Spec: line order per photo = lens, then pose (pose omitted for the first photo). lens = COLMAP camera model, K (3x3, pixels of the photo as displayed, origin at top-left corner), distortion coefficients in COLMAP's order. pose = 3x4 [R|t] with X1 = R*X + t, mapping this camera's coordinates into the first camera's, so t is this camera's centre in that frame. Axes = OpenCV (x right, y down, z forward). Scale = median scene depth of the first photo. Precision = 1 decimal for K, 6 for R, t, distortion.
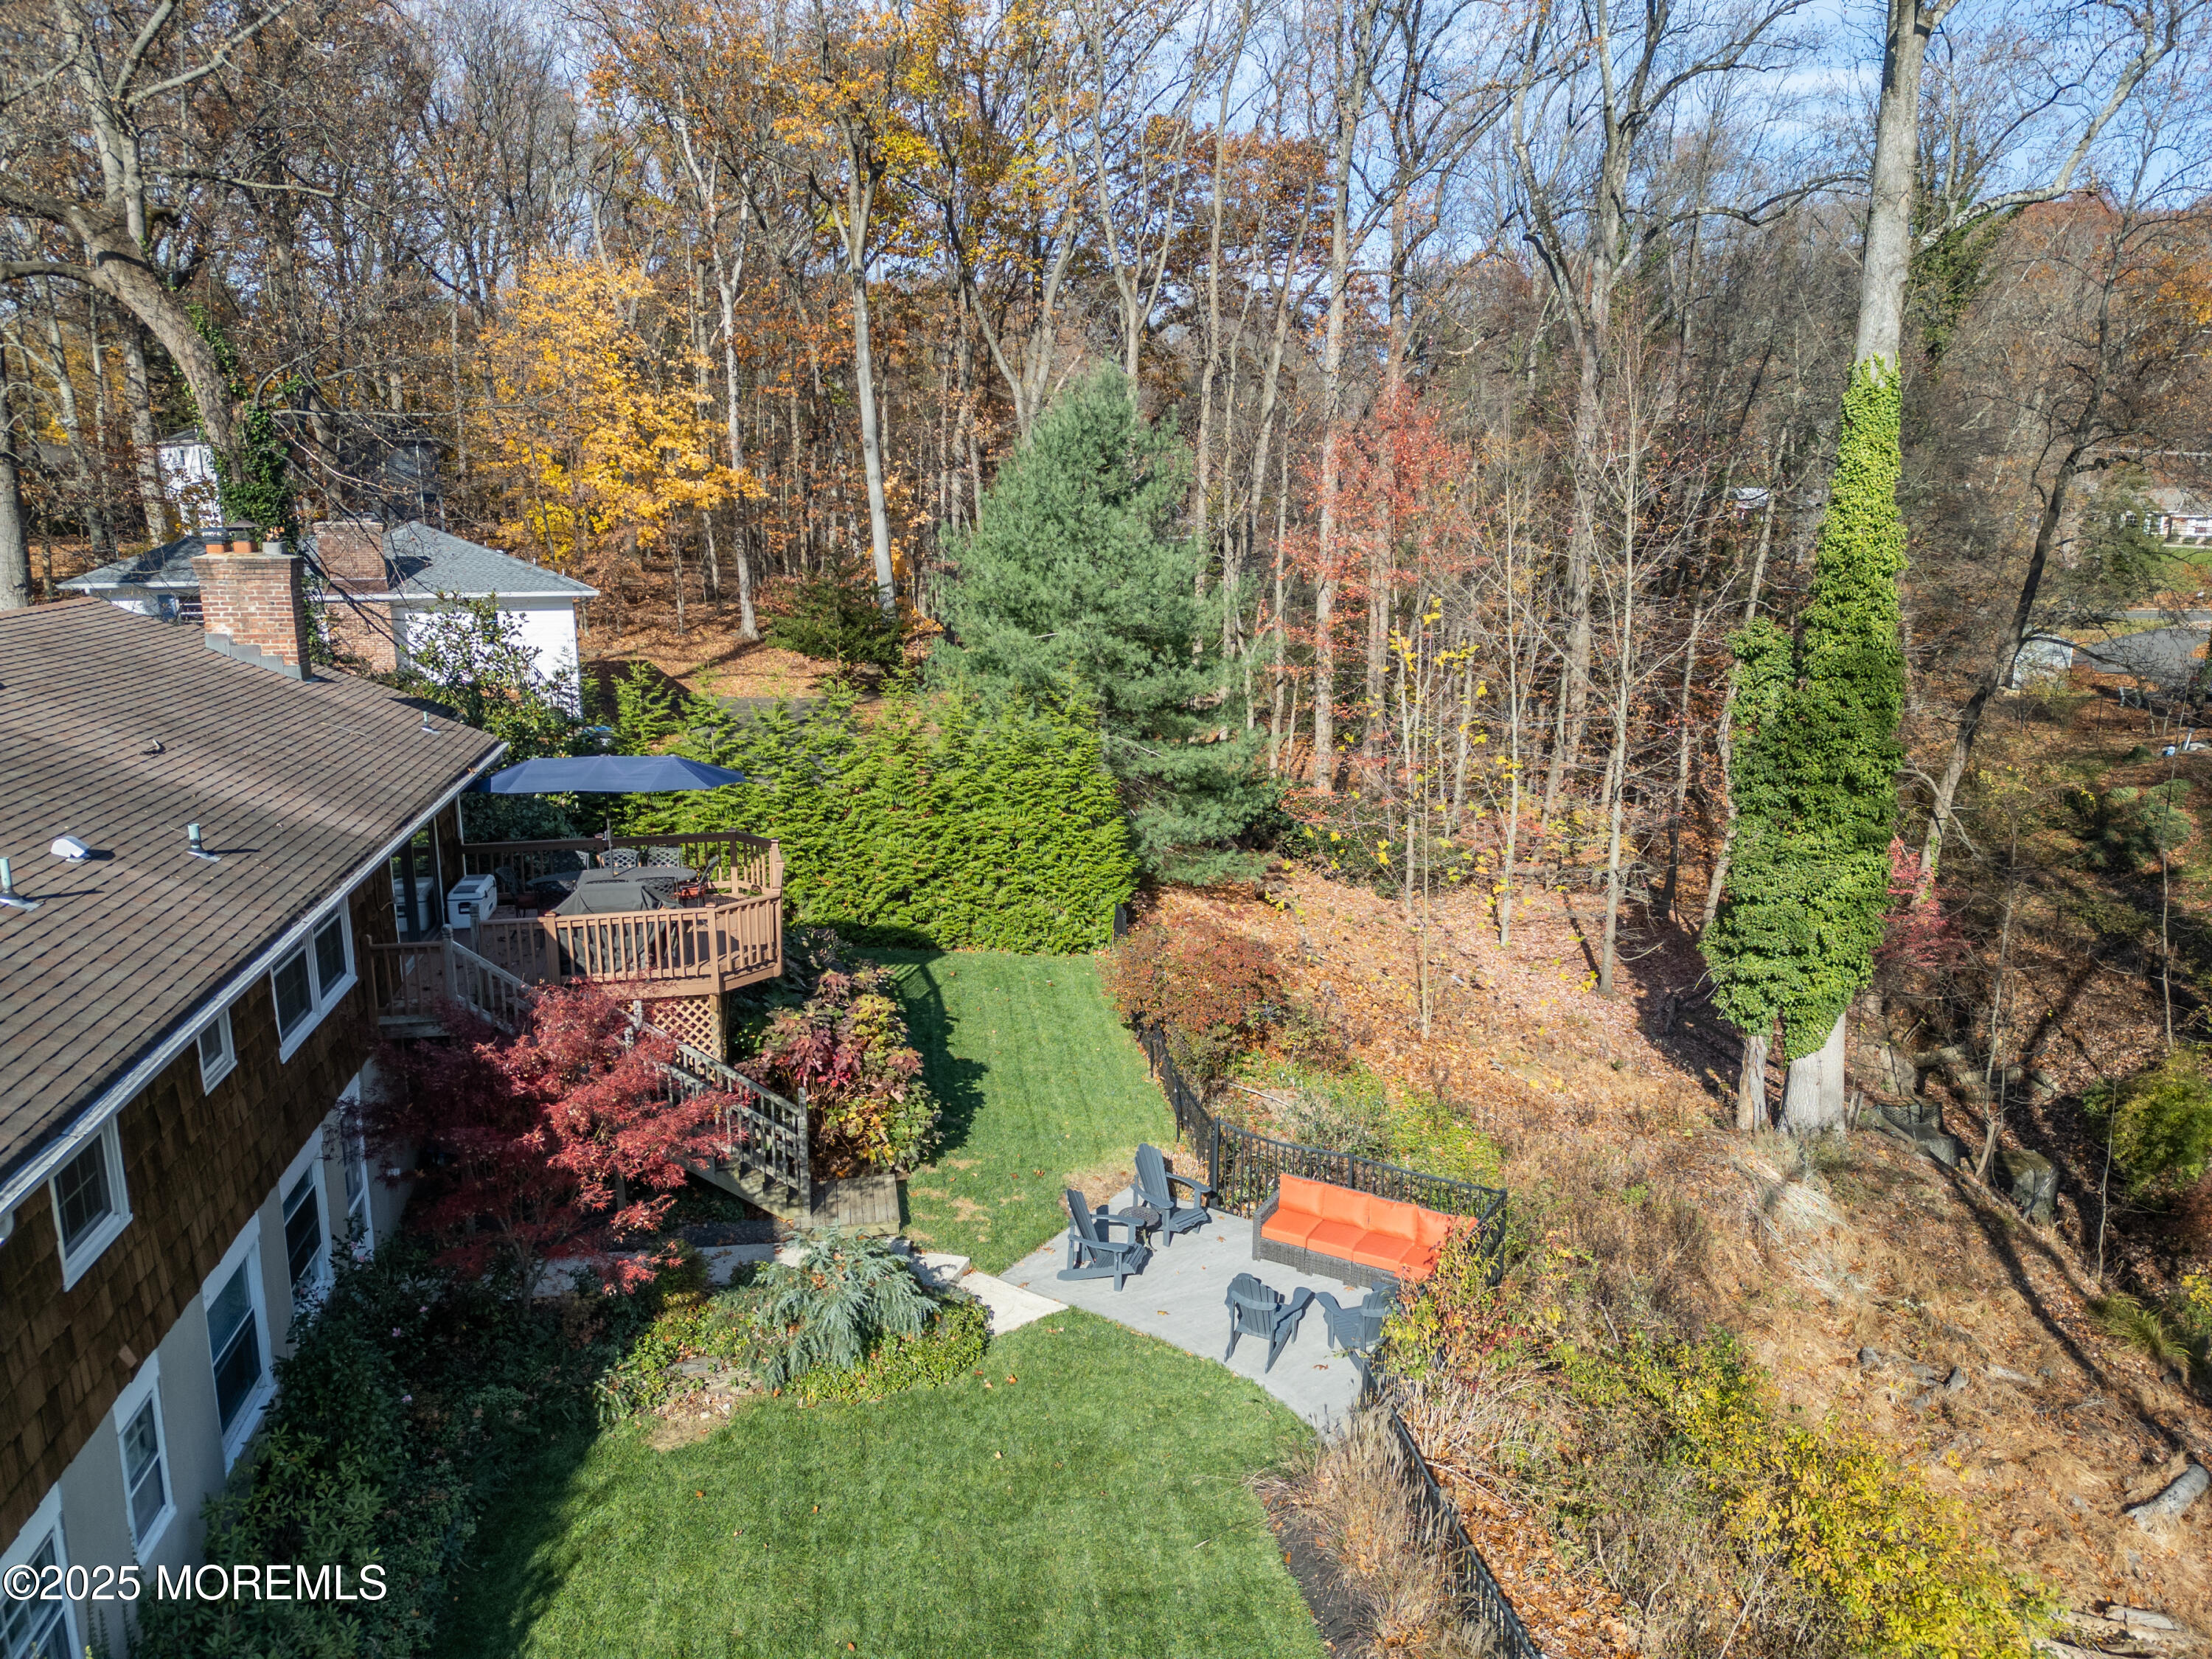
lens RADIAL K [[1548.9, 0, 1106.0], [0, 1548.9, 829.5], [0, 0, 1]] dist [0.129204, -0.190081]
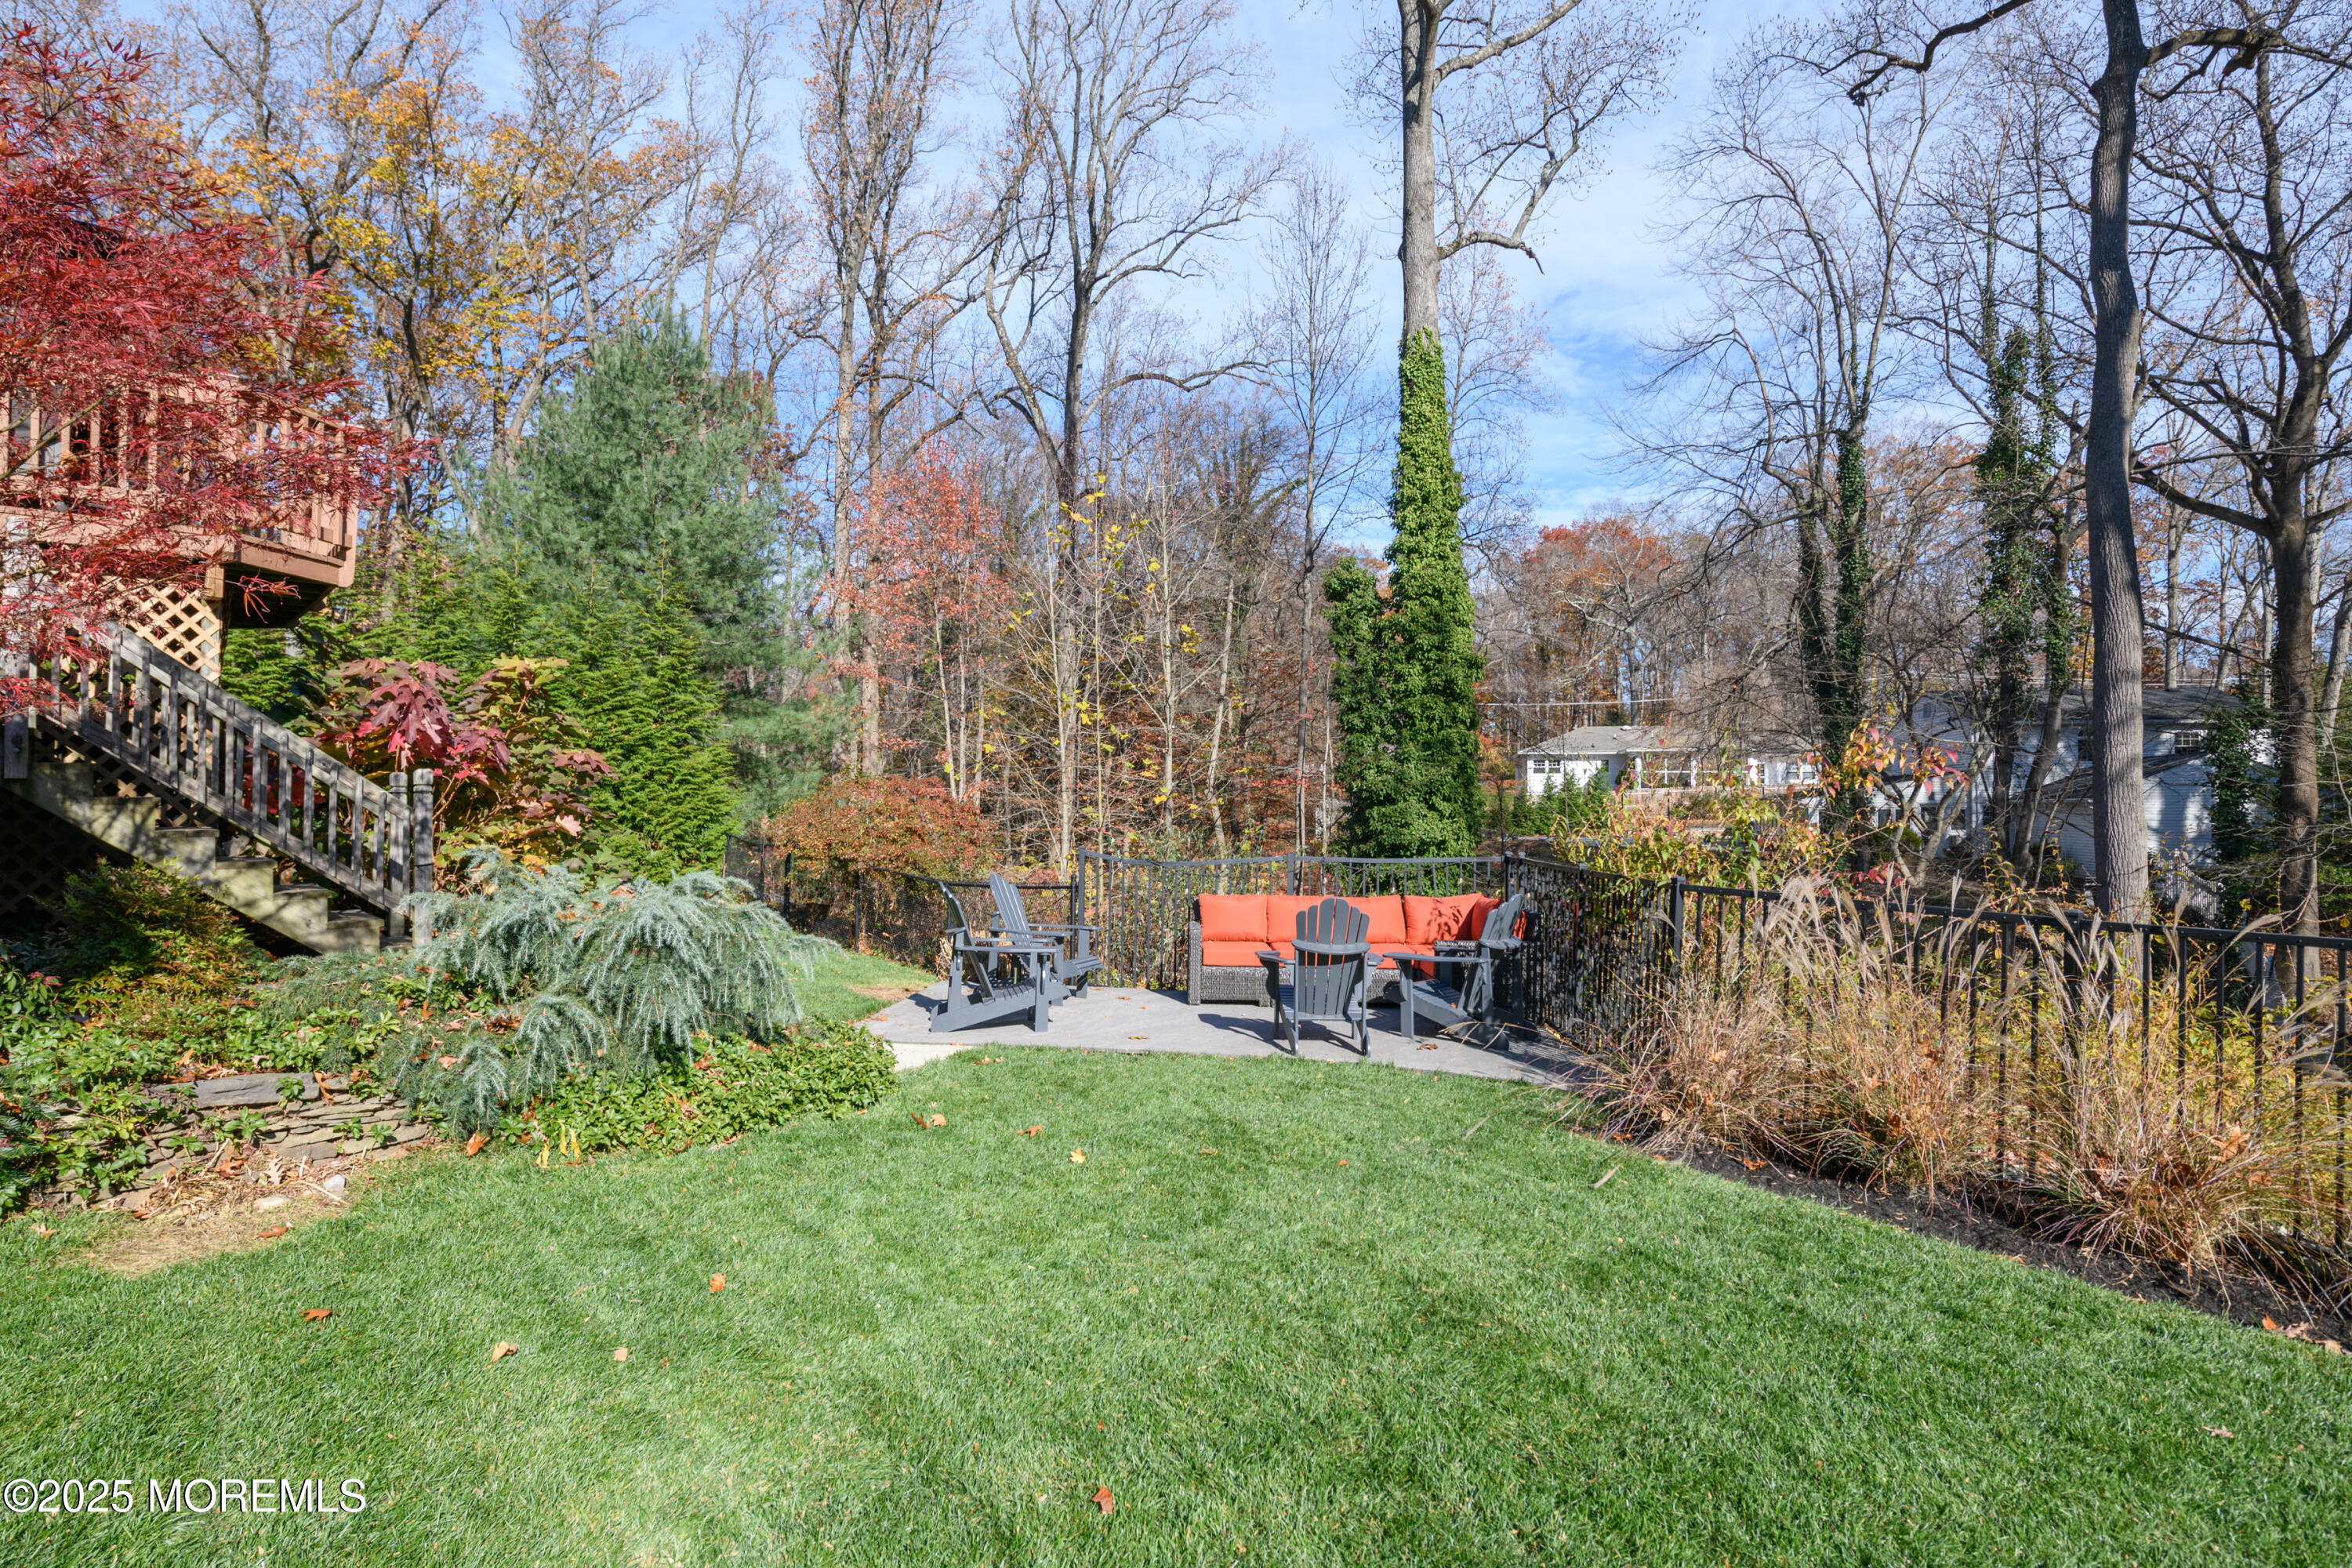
lens RADIAL K [[1283.0, 0, 1176.0], [0, 1283.0, 784.0], [0, 0, 1]] dist [-0.003592, 0.000166]
pose [[0.877782, 0.016281, 0.478783, -0.117404], [0.094055, 0.974114, -0.205562, 0.197215], [-0.469736, 0.225470, 0.853529, 0.341480]]
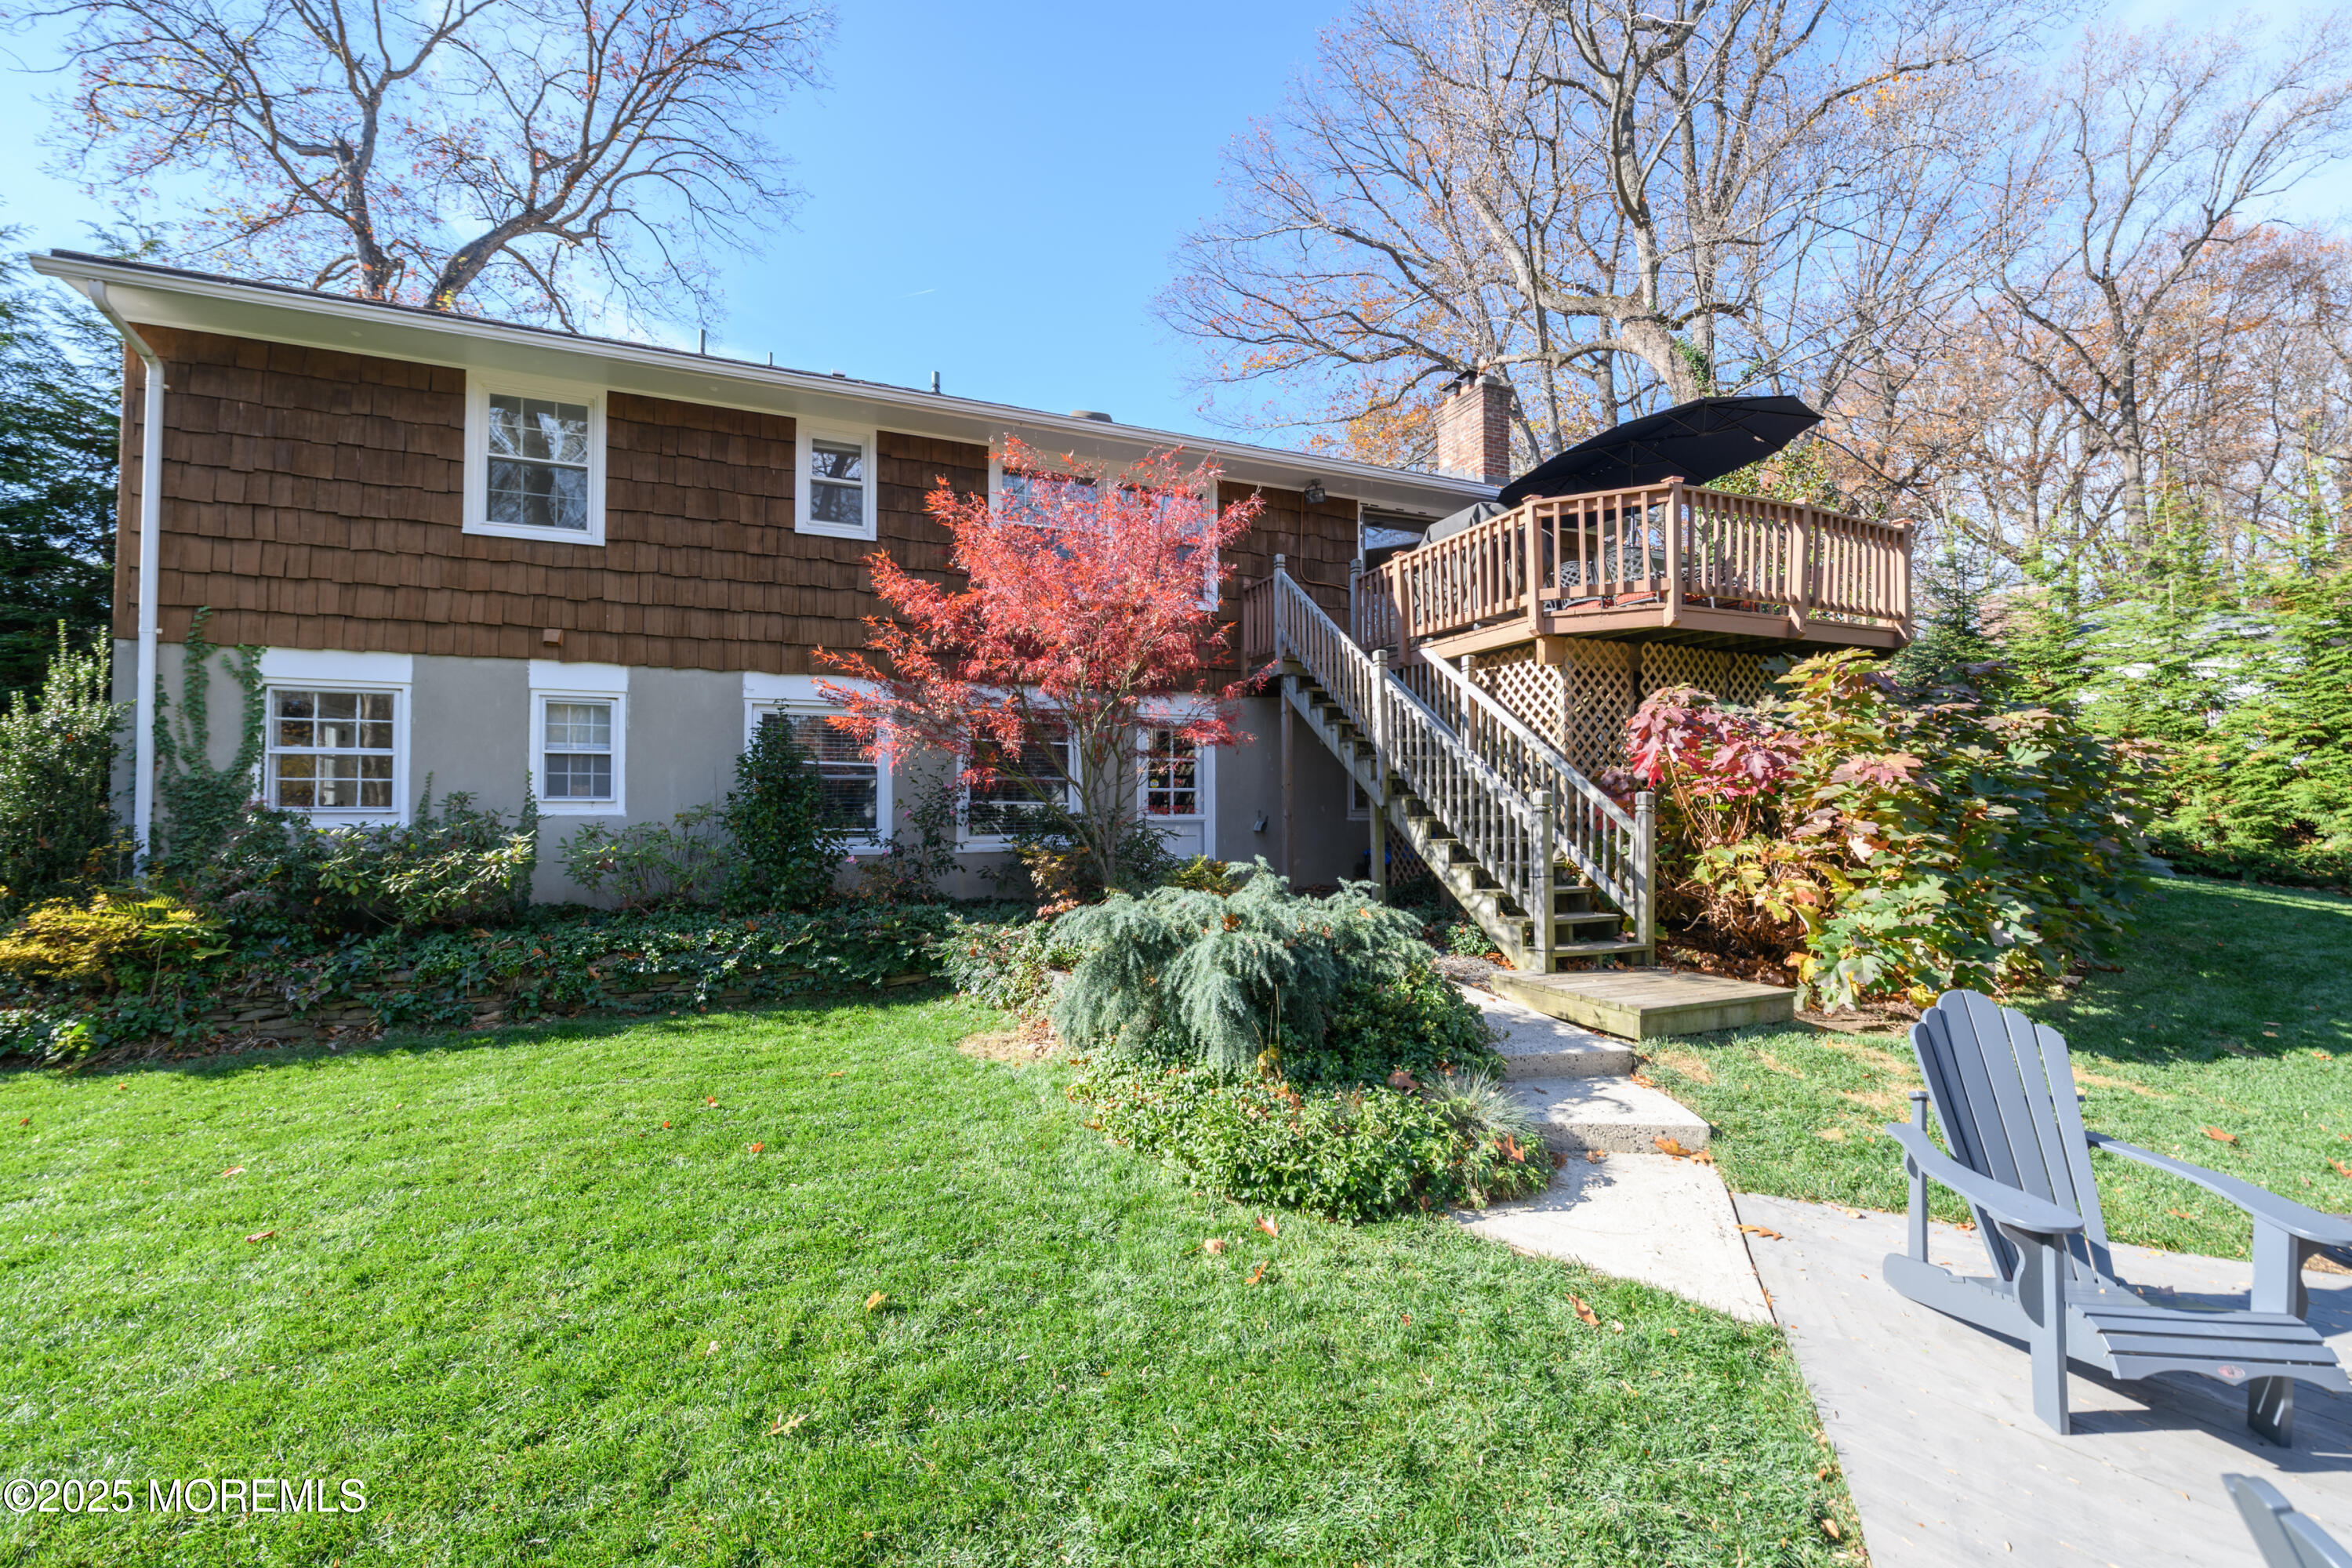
lens RADIAL K [[930.2, 0, 1176.0], [0, 930.2, 784.0], [0, 0, 1]] dist [0.001412, -0.002017]
pose [[0.180104, -0.022559, -0.983389, 0.081234], [-0.205700, 0.976769, -0.060081, 0.151342], [0.961899, 0.213104, 0.171280, 0.532035]]
